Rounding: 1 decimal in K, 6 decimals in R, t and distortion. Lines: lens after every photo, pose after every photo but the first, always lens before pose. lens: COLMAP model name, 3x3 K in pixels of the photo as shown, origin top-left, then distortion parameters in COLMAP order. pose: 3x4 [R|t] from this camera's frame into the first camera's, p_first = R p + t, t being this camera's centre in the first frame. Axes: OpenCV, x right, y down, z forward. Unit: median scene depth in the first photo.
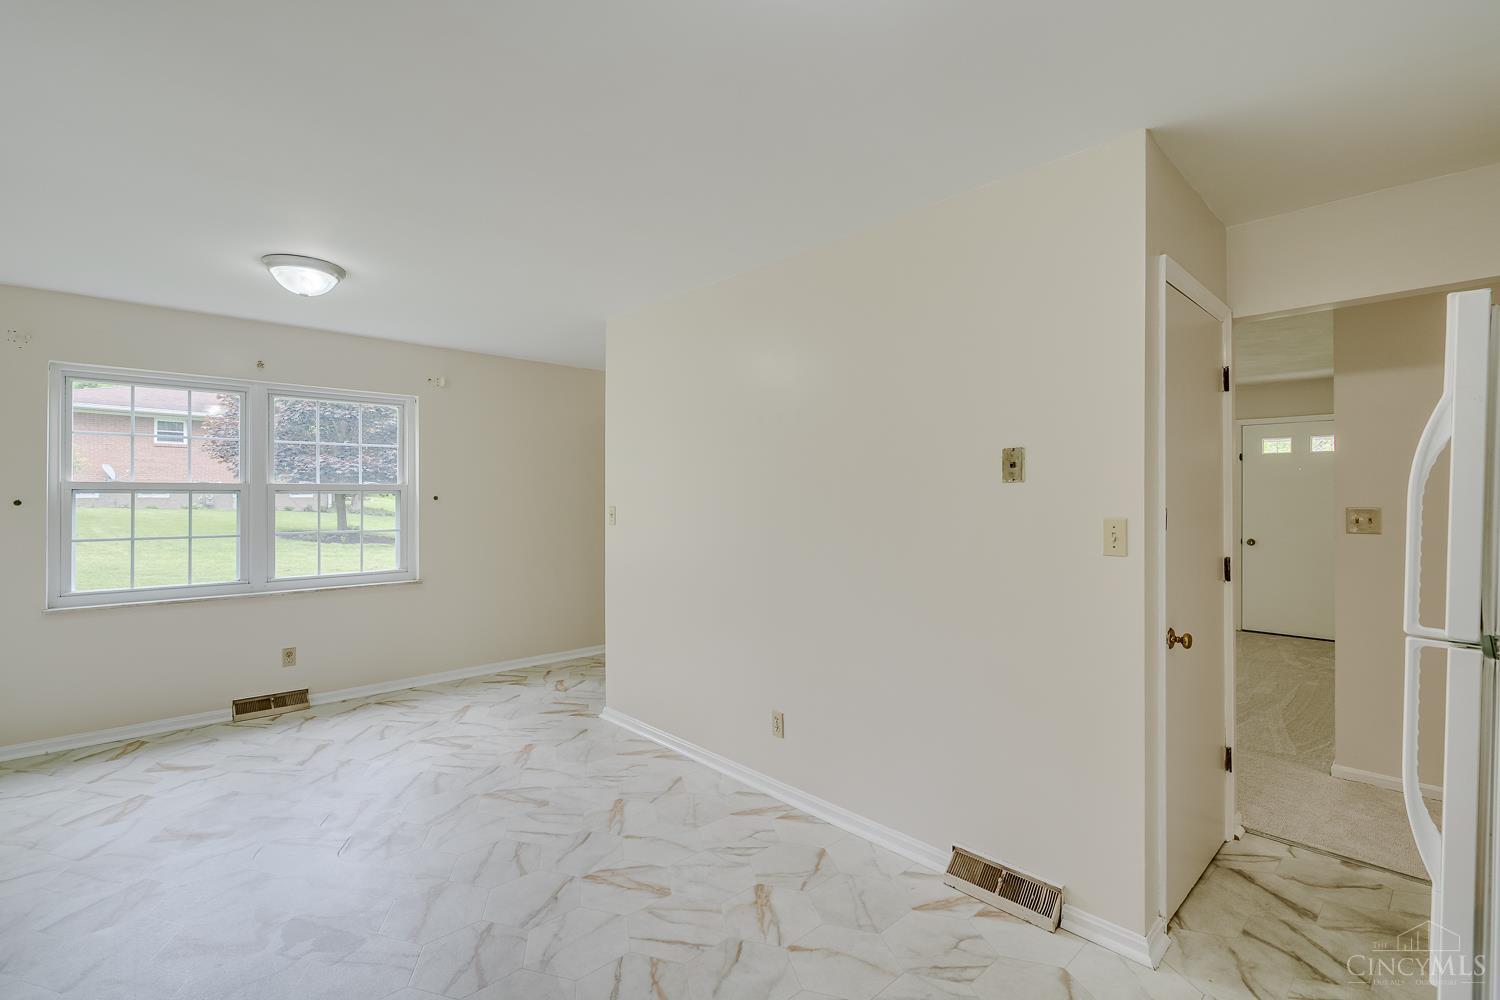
lens RADIAL K [[678.3, 0, 768.9], [0, 678.3, 500.0], [0, 0, 1]] dist [0.001698, 0.002096]
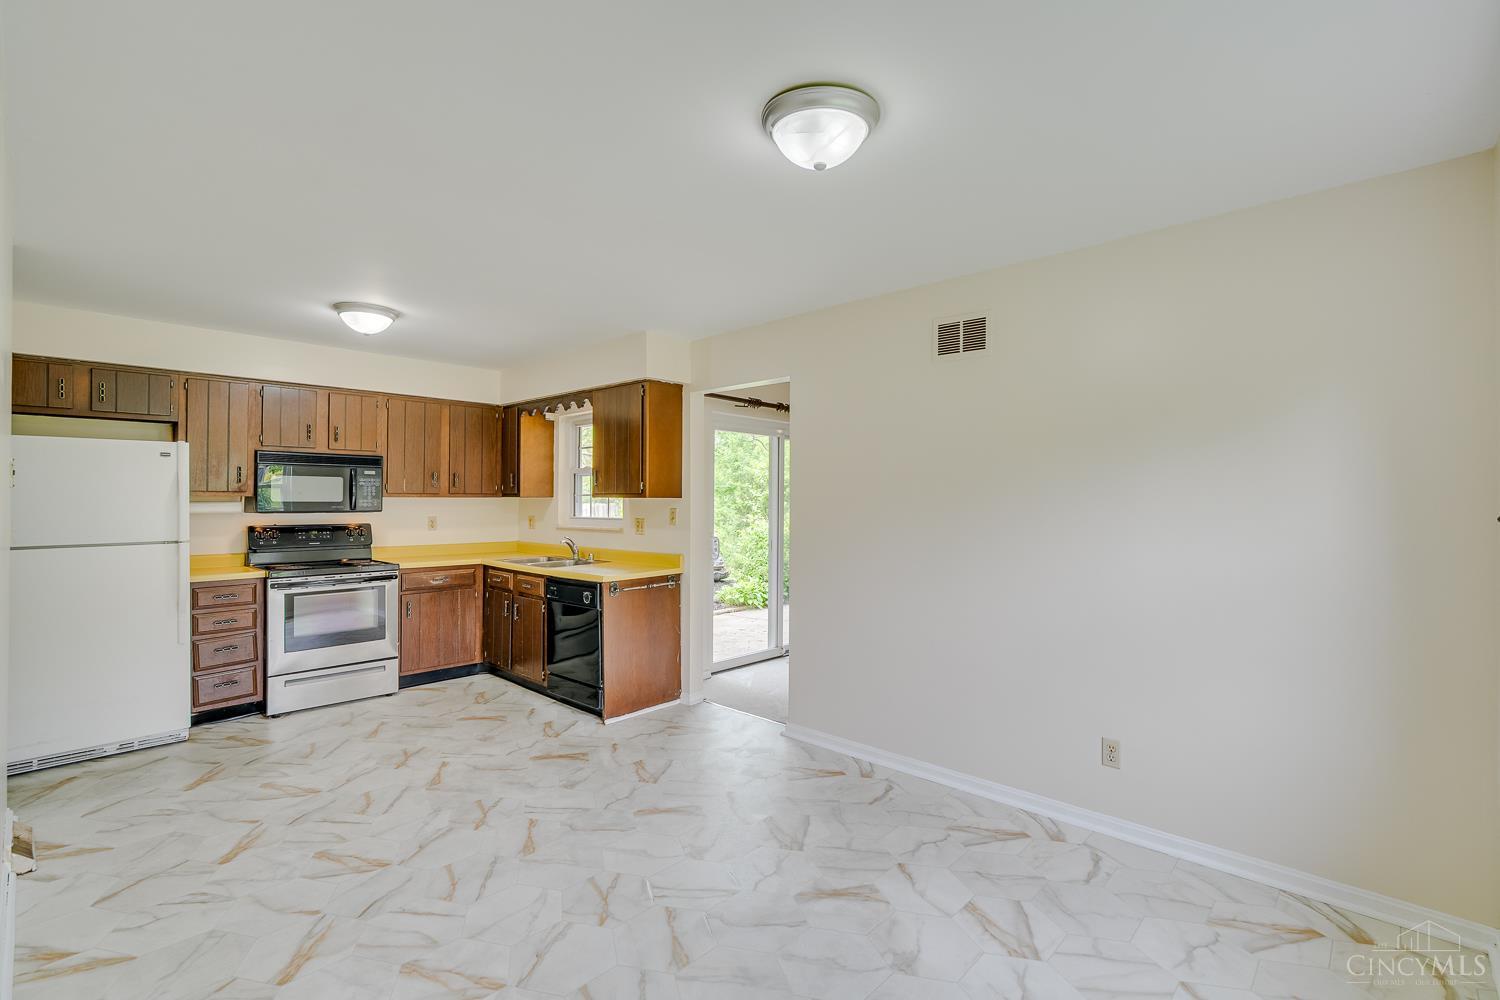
lens RADIAL K [[678.3, 0, 755.6], [0, 678.3, 498.5], [0, 0, 1]] dist [0.001698, 0.002096]
pose [[-0.998829, -0.001614, -0.048349, -0.618011], [-0.001502, 0.999996, -0.002348, -0.004985], [0.048352, -0.002272, -0.998828, 1.632853]]
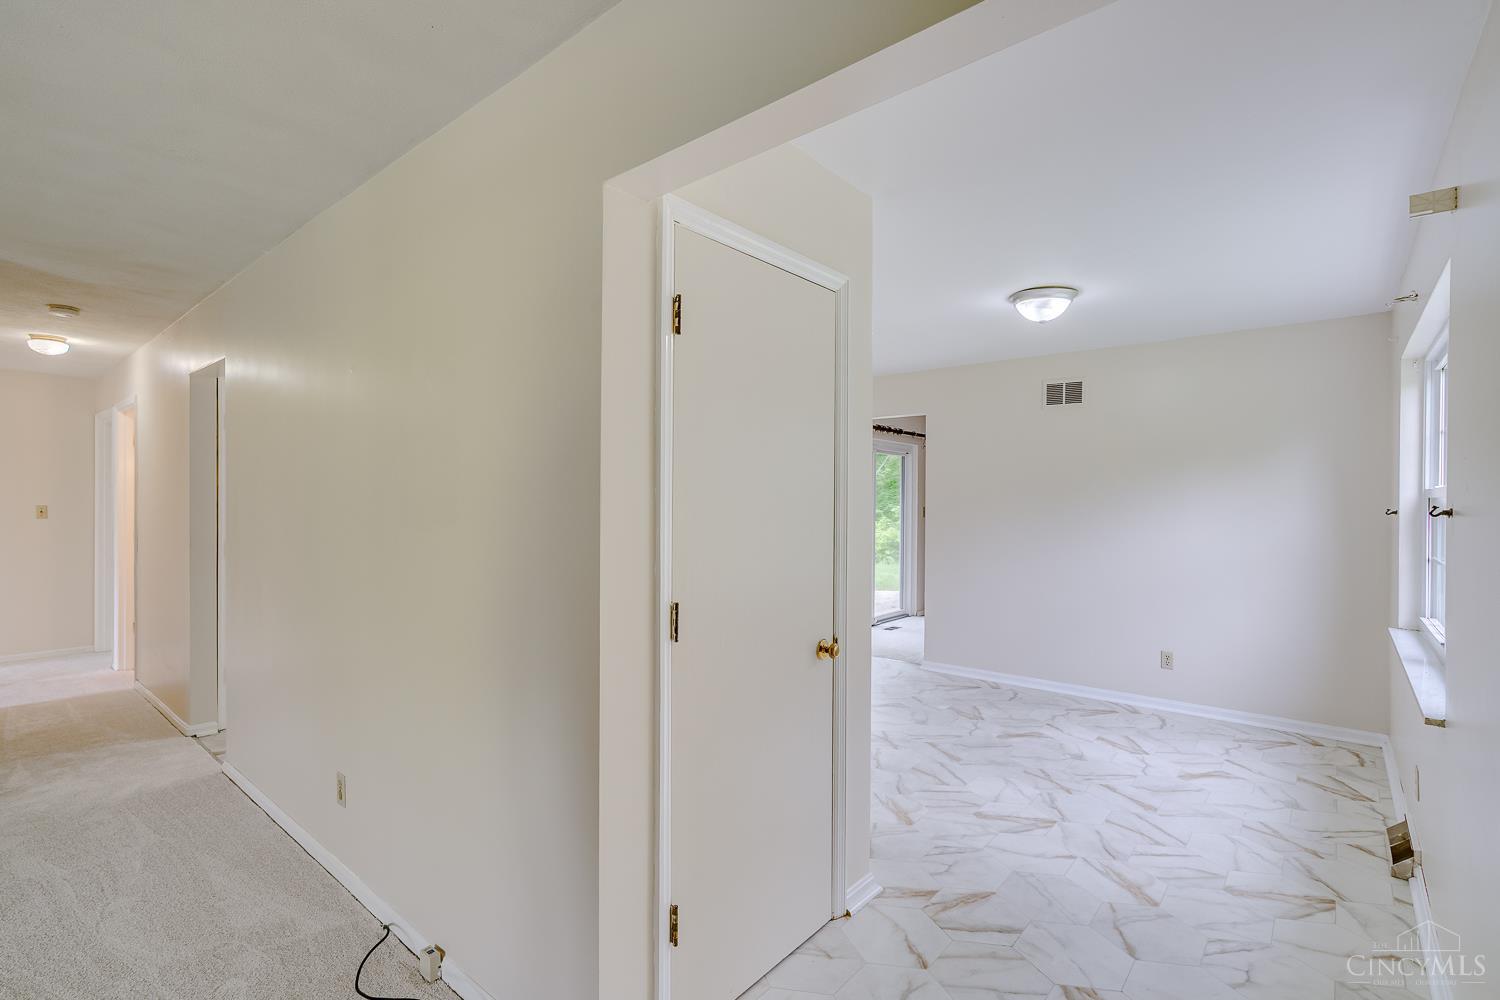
lens RADIAL K [[678.3, 0, 758.8], [0, 678.3, 514.5], [0, 0, 1]] dist [0.001698, 0.002096]
pose [[-0.995238, -0.000778, -0.097473, -0.124591], [-0.003027, 0.999733, 0.022929, -0.012717], [0.097429, 0.023115, -0.994974, 2.104618]]
